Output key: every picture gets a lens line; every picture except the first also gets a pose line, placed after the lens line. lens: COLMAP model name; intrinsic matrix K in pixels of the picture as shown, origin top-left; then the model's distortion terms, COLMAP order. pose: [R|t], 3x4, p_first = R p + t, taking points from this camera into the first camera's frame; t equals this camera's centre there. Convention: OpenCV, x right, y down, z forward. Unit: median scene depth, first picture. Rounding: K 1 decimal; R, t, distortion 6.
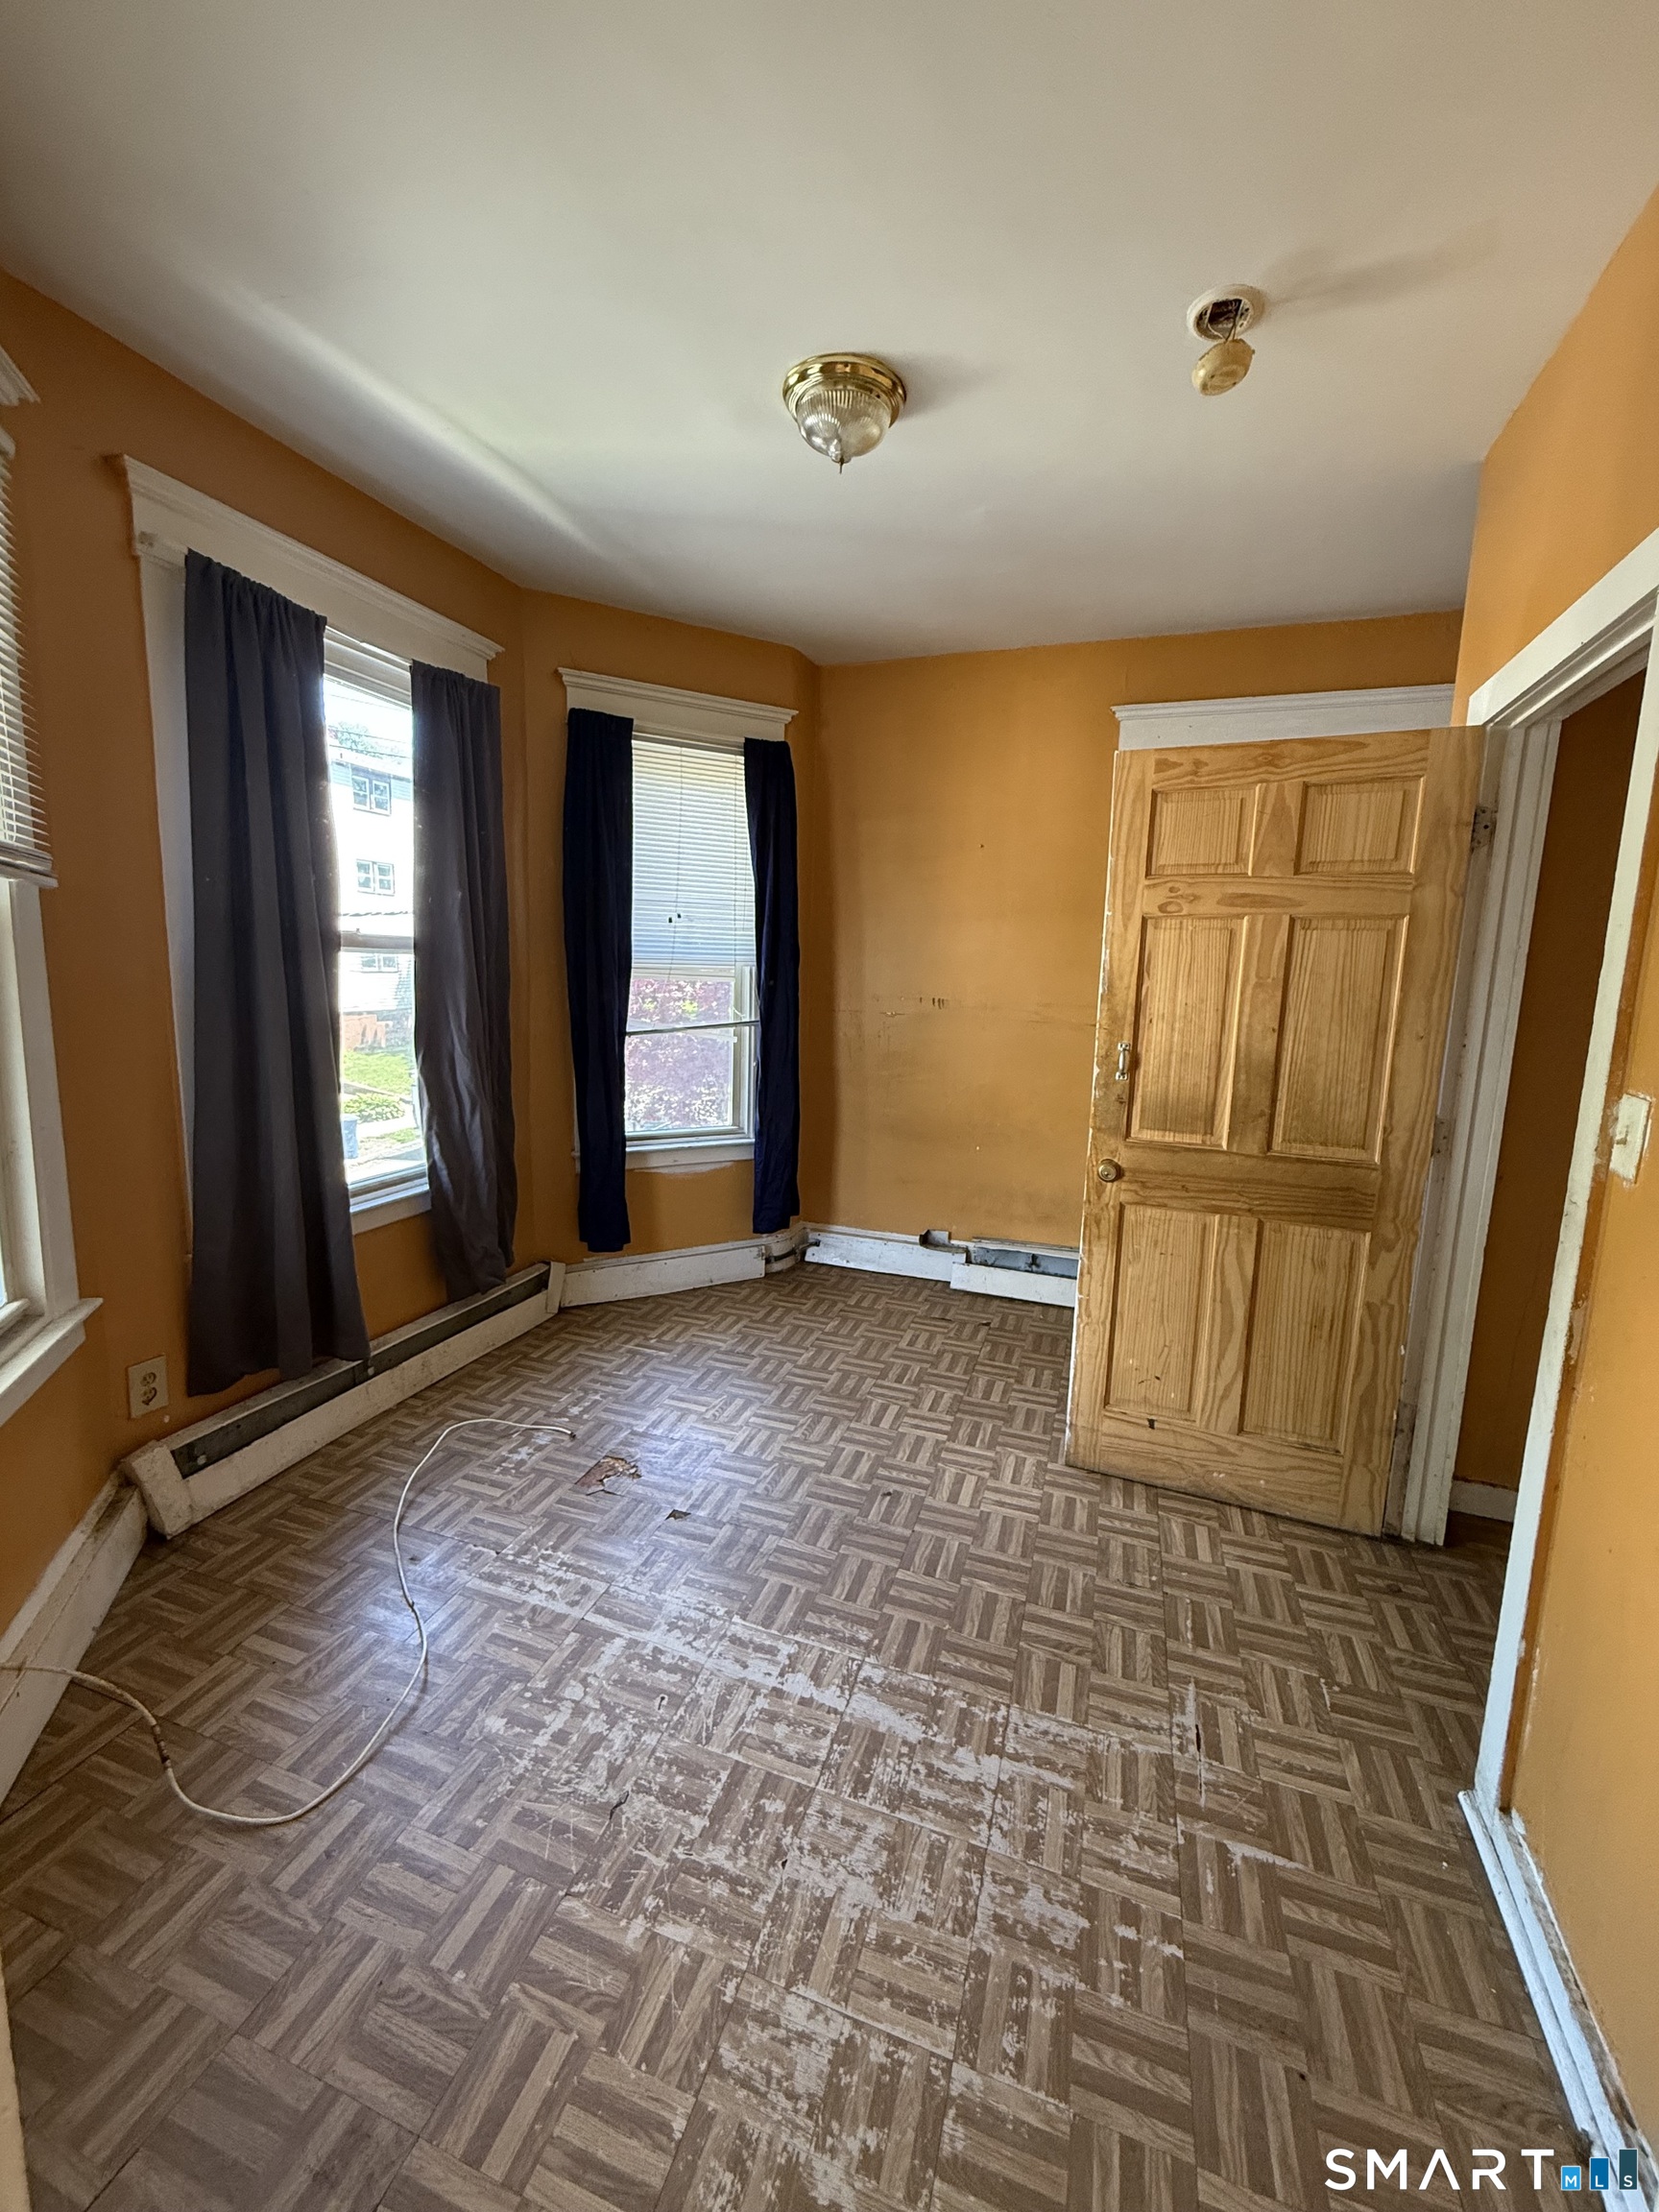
lens RADIAL K [[882.1, 0, 831.7], [0, 882.1, 1106.8], [0, 0, 1]] dist [-0.002063, 0.000020]
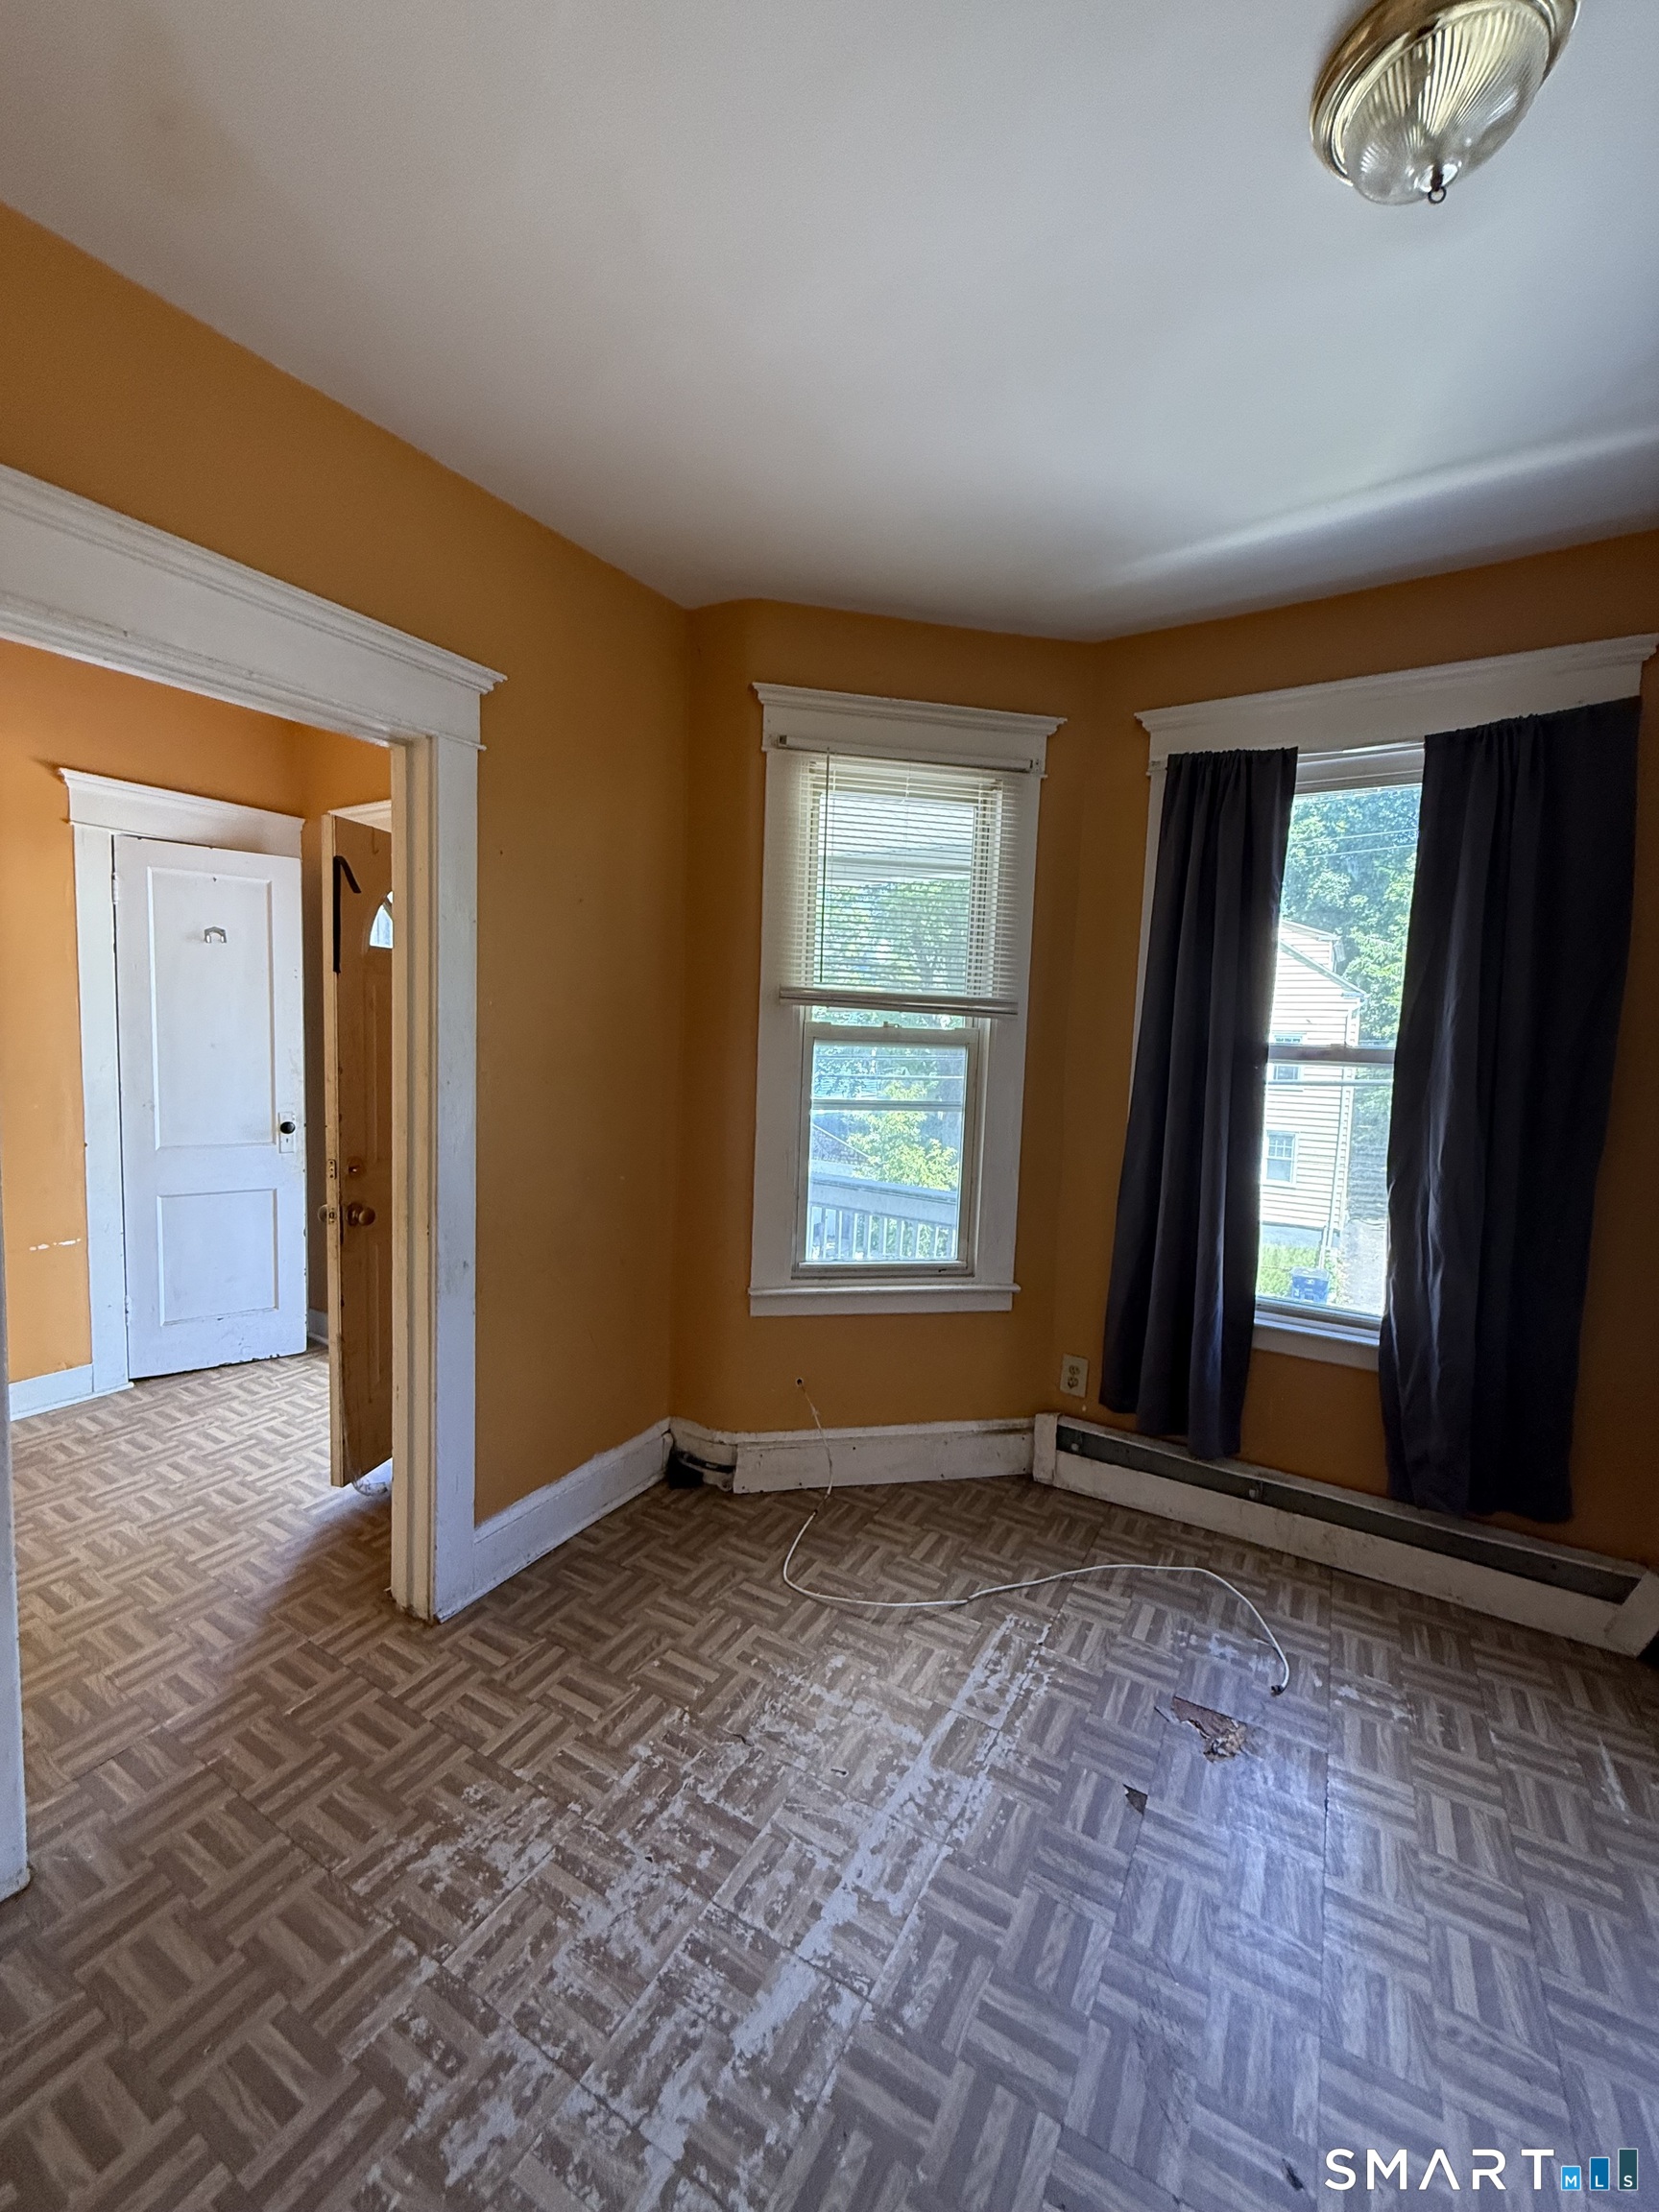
lens RADIAL K [[882.1, 0, 819.9], [0, 882.1, 1101.5], [0, 0, 1]] dist [-0.002063, 0.000020]
pose [[-0.211417, 0.042184, -0.976485, 0.837144], [-0.191916, 0.977828, 0.083793, -0.182335], [0.958369, 0.205119, -0.198634, 1.094955]]
